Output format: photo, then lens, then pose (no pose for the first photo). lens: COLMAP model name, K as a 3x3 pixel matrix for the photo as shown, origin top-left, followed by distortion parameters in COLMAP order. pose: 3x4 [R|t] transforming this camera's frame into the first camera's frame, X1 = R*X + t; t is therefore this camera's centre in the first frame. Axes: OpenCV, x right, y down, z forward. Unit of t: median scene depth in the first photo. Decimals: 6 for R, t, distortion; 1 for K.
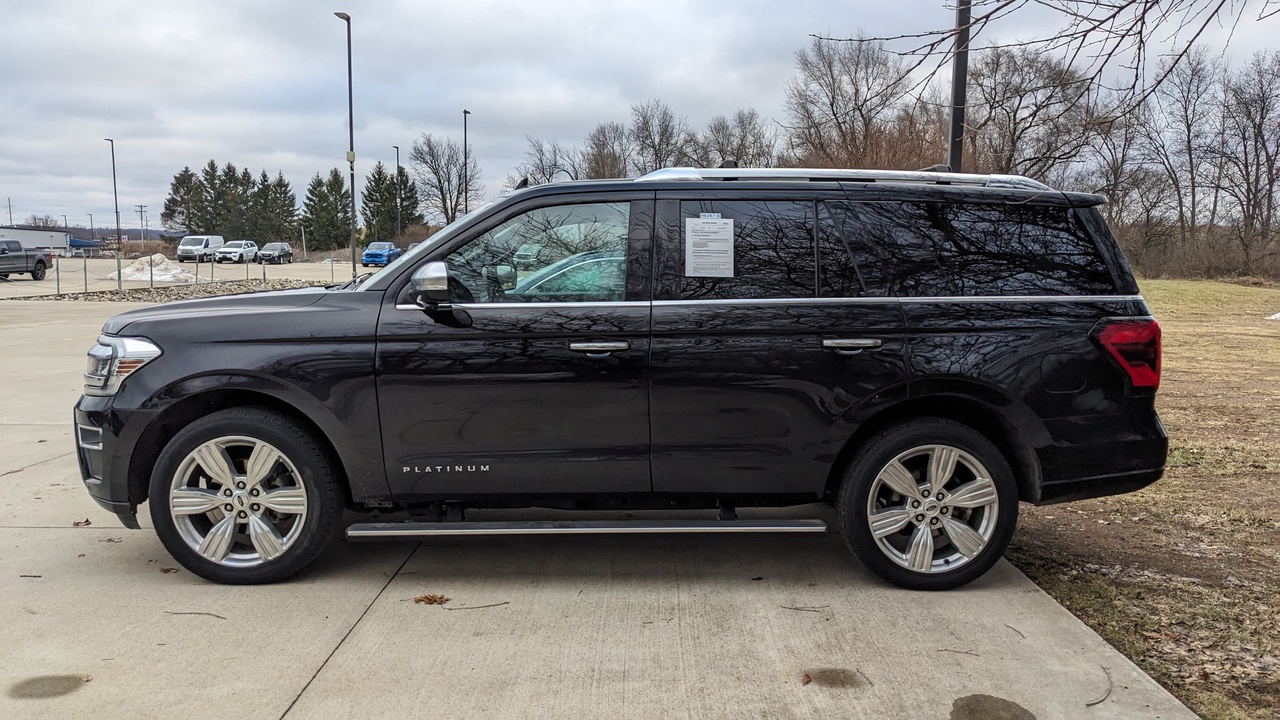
lens RADIAL K [[1292.6, 0, 640.0], [0, 1292.6, 360.0], [0, 0, 1]] dist [0.128940, -0.319234]
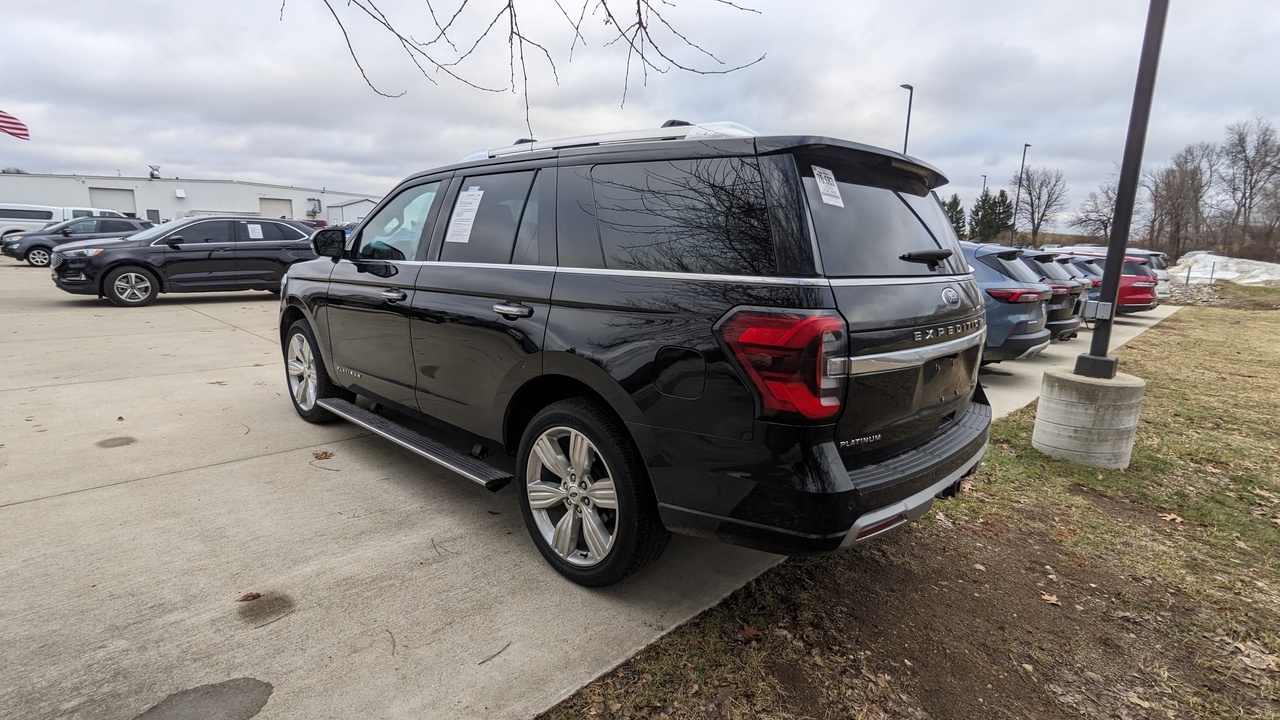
lens RADIAL K [[693.4, 0, 640.0], [0, 693.4, 360.0], [0, 0, 1]] dist [-0.003455, -0.000591]
pose [[0.614331, 0.134124, -0.777565, 0.595307], [-0.083208, 0.990965, 0.105194, -0.035679], [0.784649, 0.000075, 0.619941, 0.696781]]
